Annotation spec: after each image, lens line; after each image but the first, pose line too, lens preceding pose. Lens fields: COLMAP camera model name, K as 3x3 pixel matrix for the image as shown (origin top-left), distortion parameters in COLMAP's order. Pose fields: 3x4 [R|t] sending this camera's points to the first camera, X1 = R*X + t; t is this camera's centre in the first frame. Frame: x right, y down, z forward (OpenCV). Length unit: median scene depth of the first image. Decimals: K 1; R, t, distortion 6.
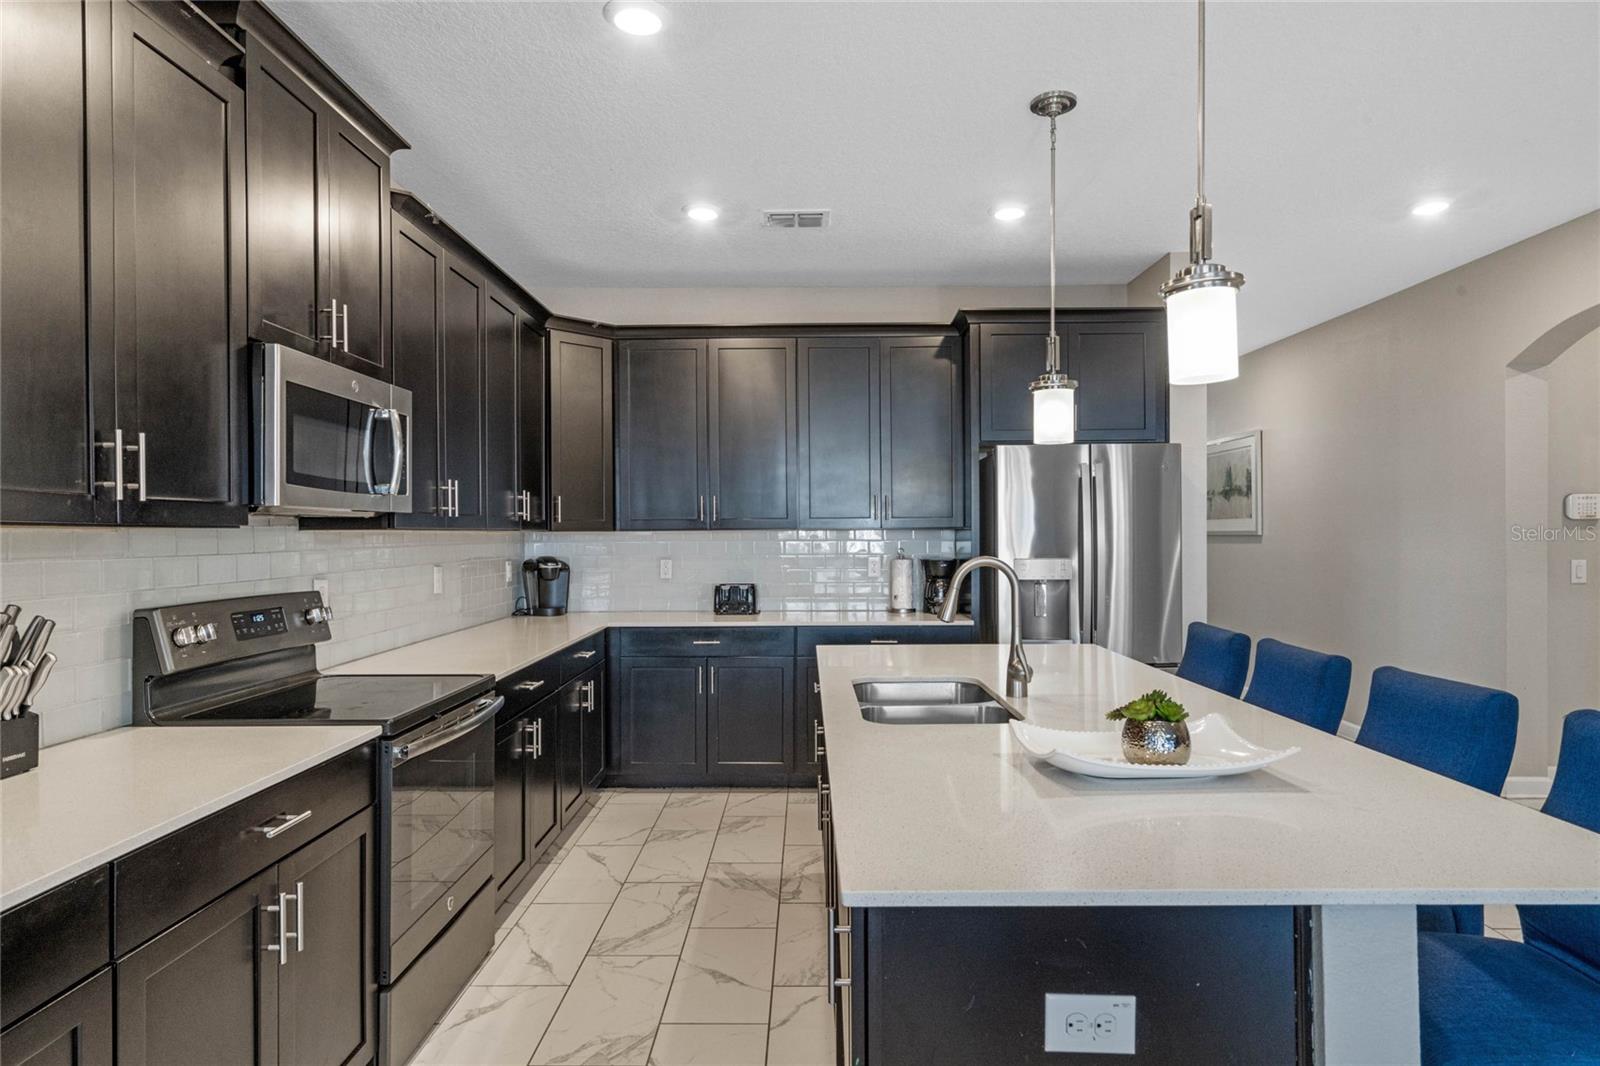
lens RADIAL K [[903.4, 0, 798.4], [0, 903.4, 537.6], [0, 0, 1]] dist [0.003359, 0.001402]
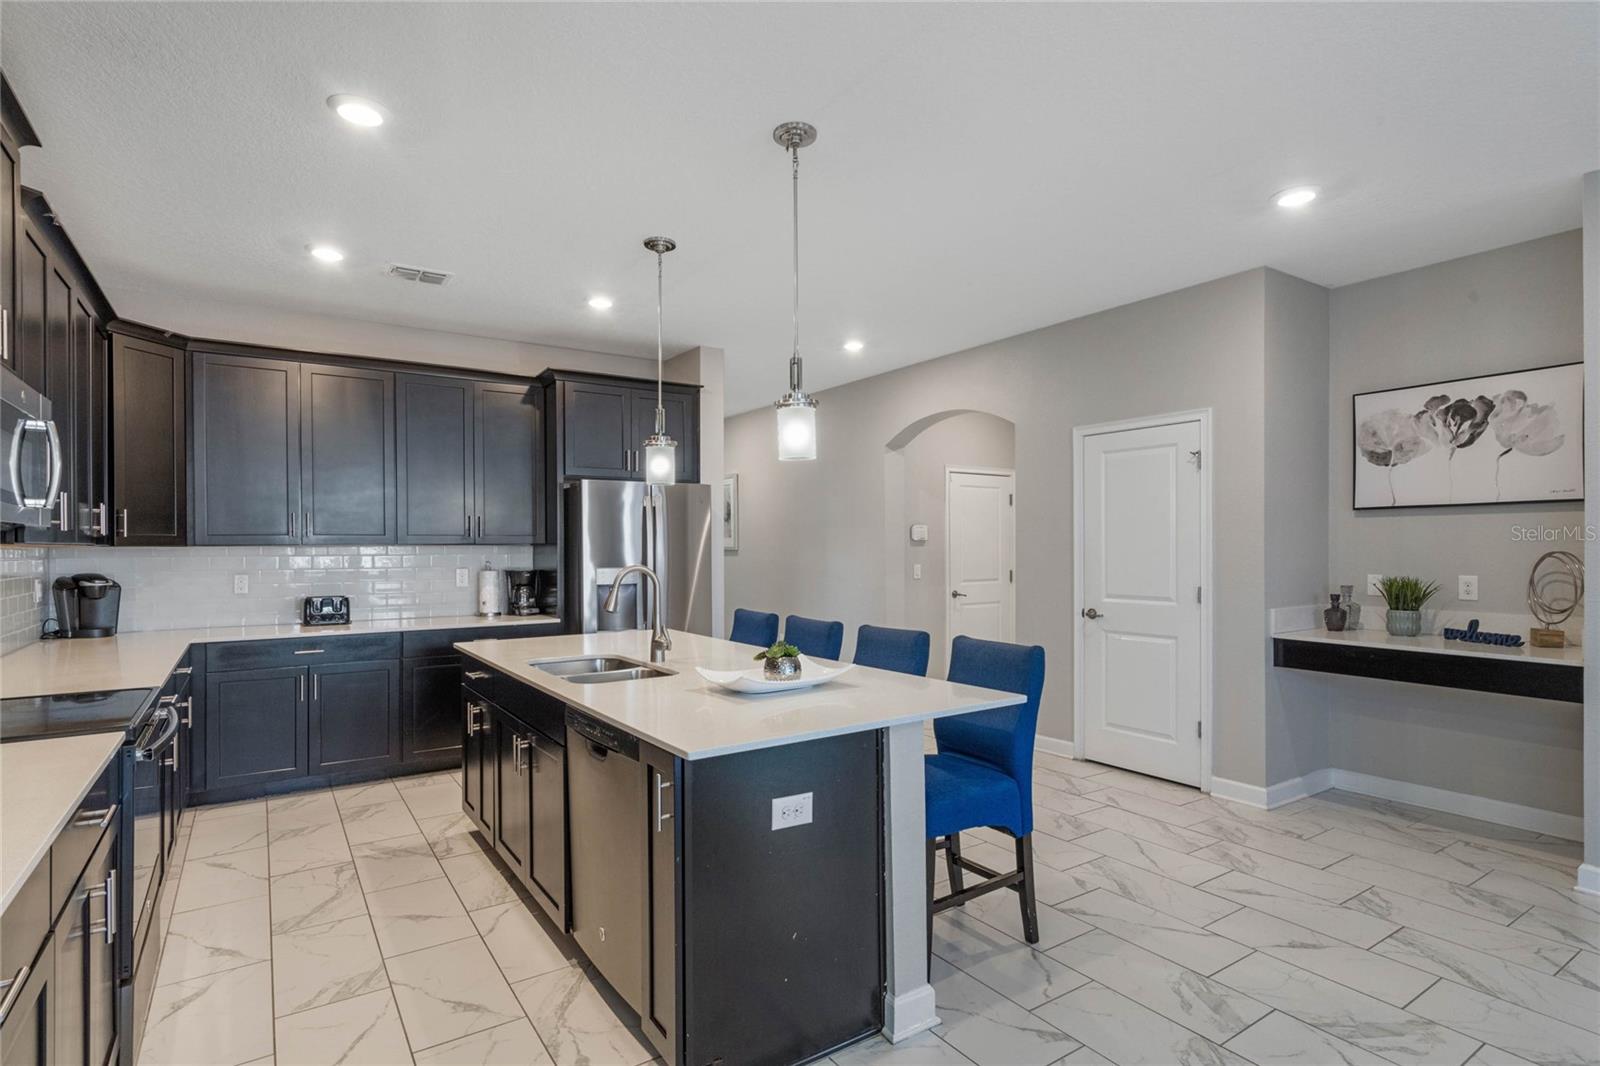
lens RADIAL K [[804.7, 0, 800.9], [0, 804.7, 549.9], [0, 0, 1]] dist [0.001576, 0.000003]
pose [[0.822344, -0.000496, 0.568990, -0.250547], [0.002506, 0.999993, -0.002749, 0.001404], [-0.568984, 0.003687, 0.822340, -0.155435]]
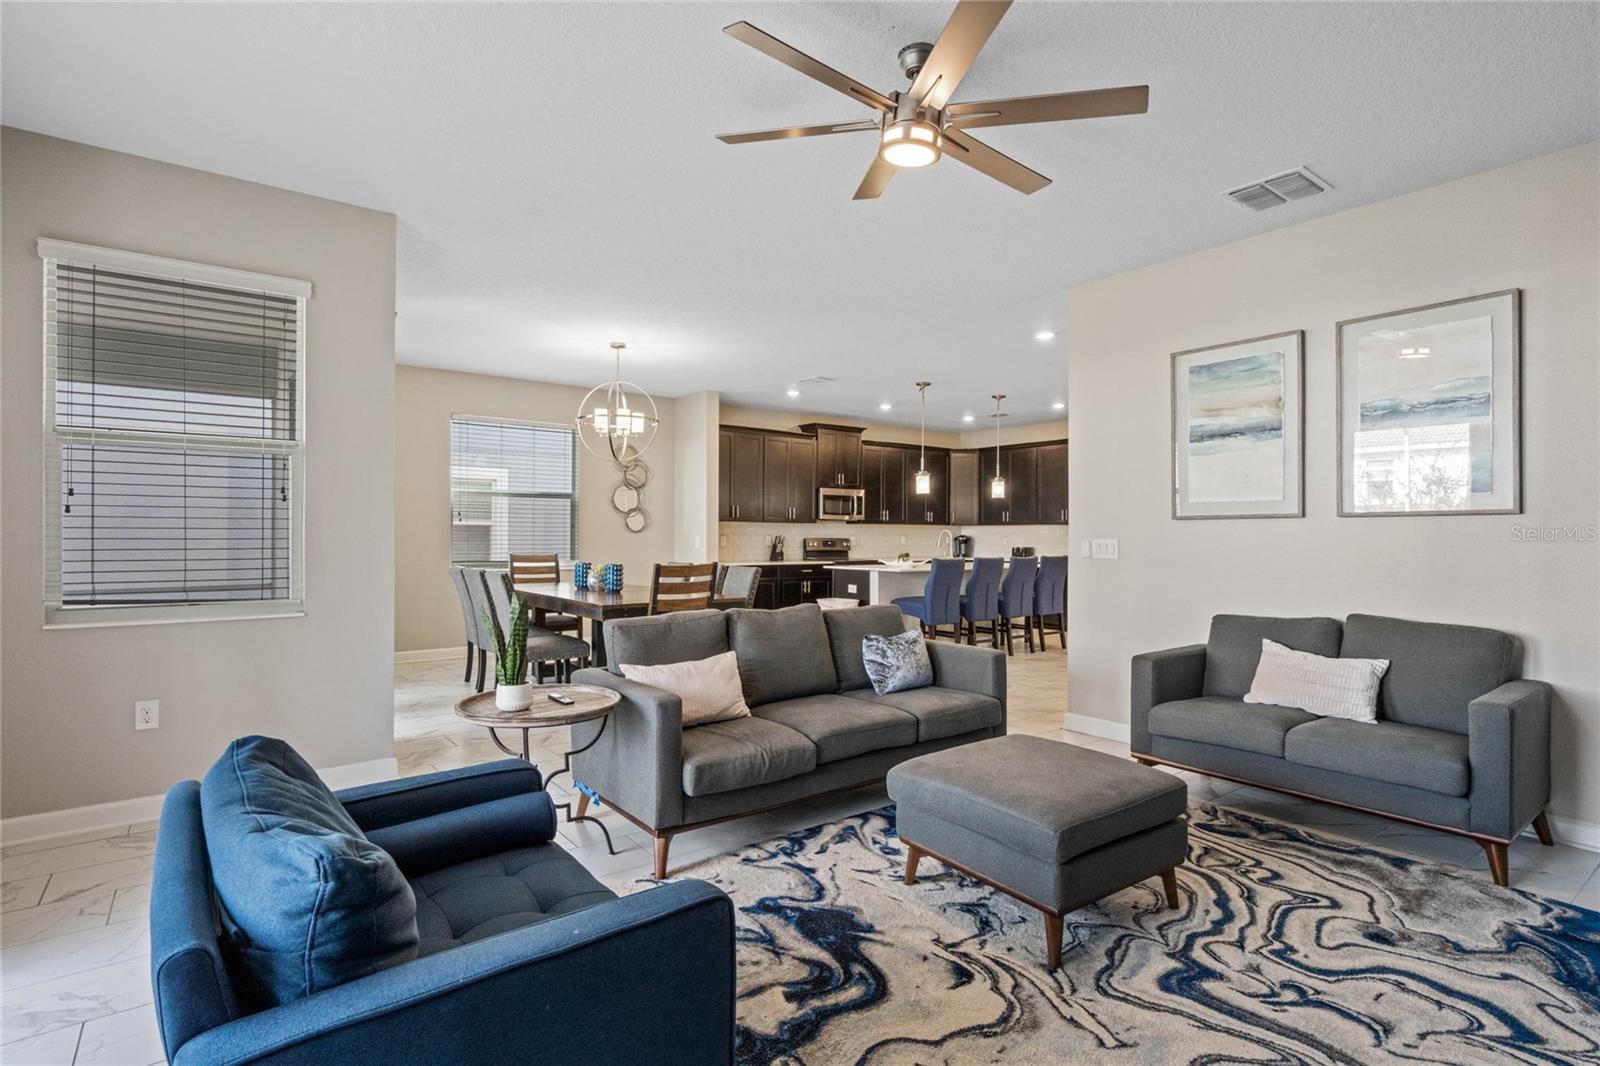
lens RADIAL K [[786.6, 0, 799.7], [0, 786.6, 535.8], [0, 0, 1]] dist [-0.004512, 0.000242]
pose [[0.615169, 0.008065, -0.788354, 2.119133], [-0.010934, 0.999939, 0.001698, 0.040730], [0.788320, 0.007575, 0.615219, -1.365689]]
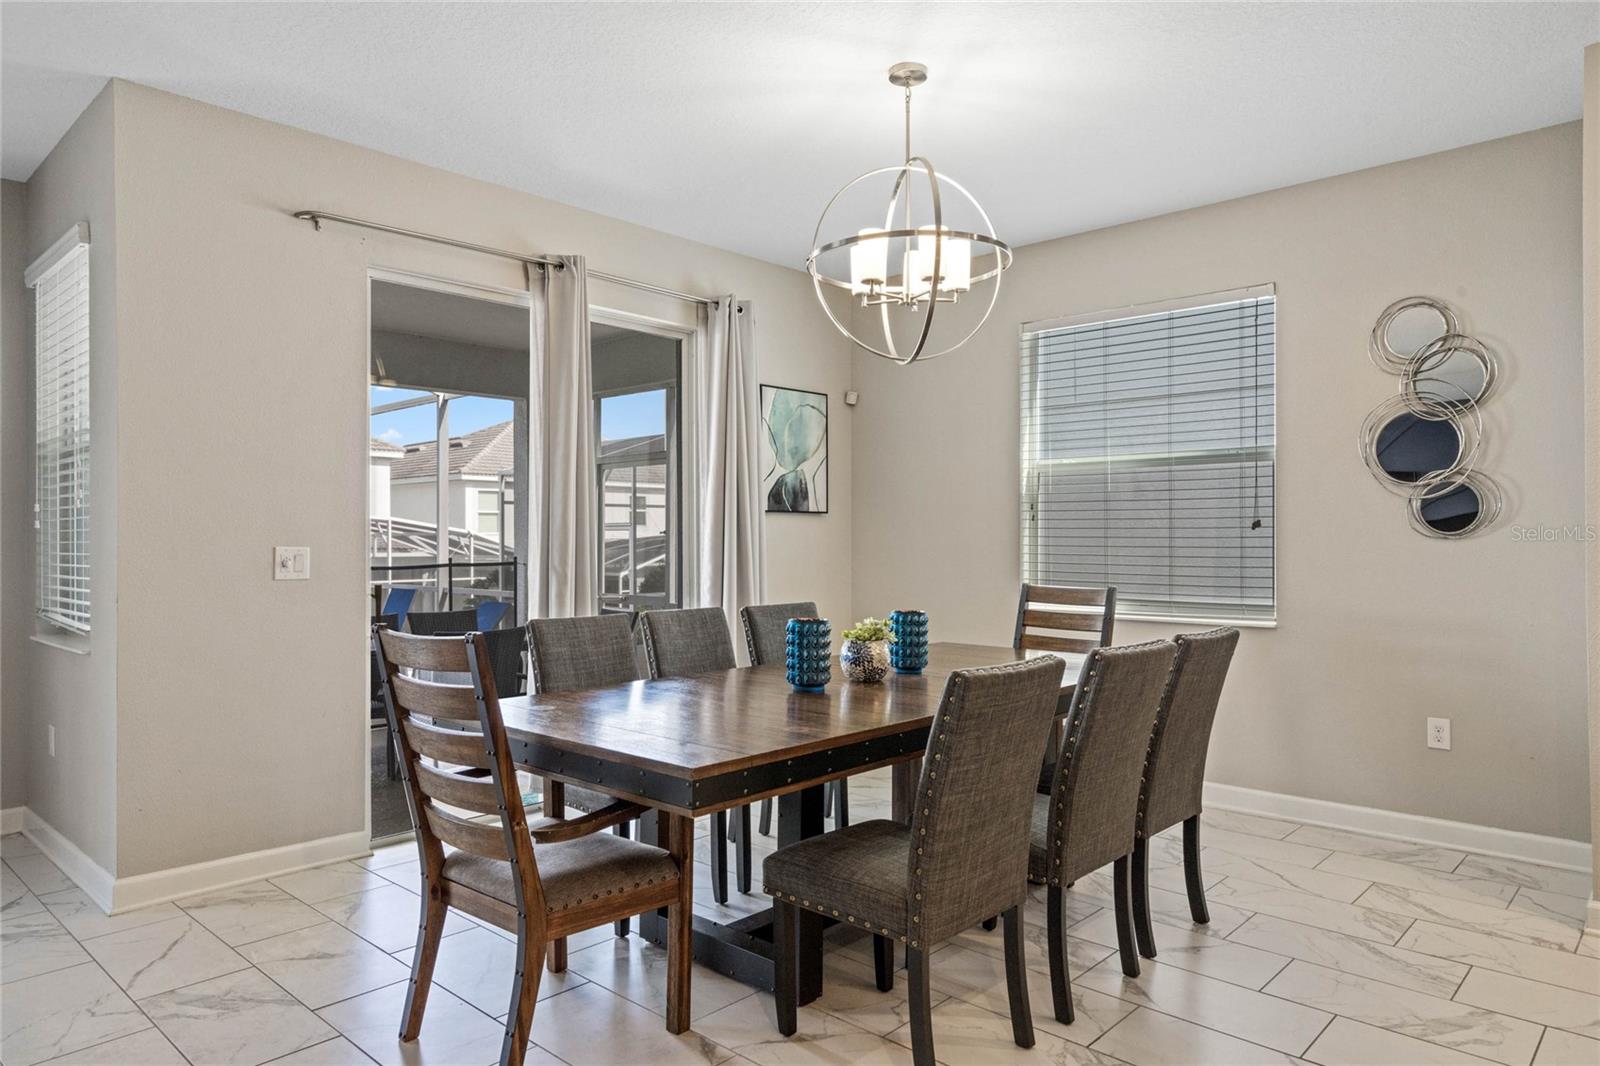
lens RADIAL K [[1008.5, 0, 793.2], [0, 1008.5, 526.0], [0, 0, 1]] dist [0.000336, 0.000180]
pose [[-0.674806, -0.003676, -0.737986, 1.018162], [0.002091, 0.999974, -0.006893, 0.031603], [0.737992, -0.006195, -0.674781, 0.205893]]
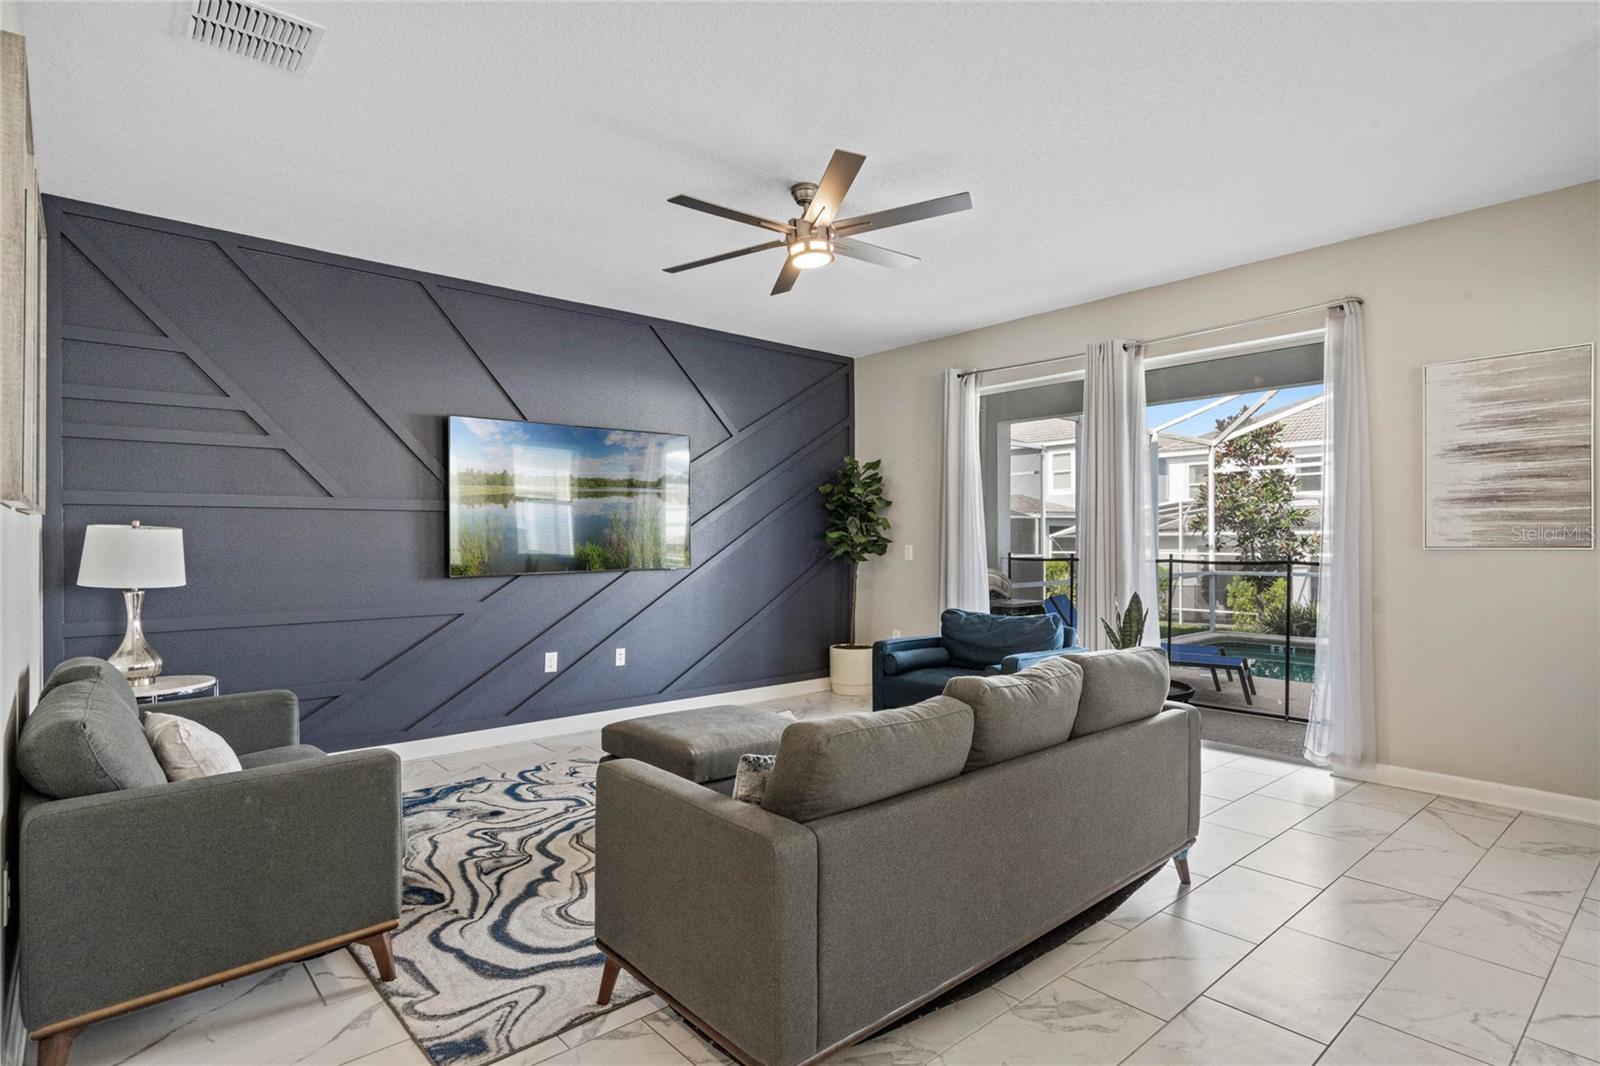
lens RADIAL K [[822.7, 0, 803.8], [0, 822.7, 540.3], [0, 0, 1]] dist [0.000986, 0.000379]
pose [[-0.668805, 0.003055, 0.743432, 0.643285], [0.007657, 0.999967, 0.002779, 0.033758], [-0.743399, 0.007551, -0.668806, 0.053992]]
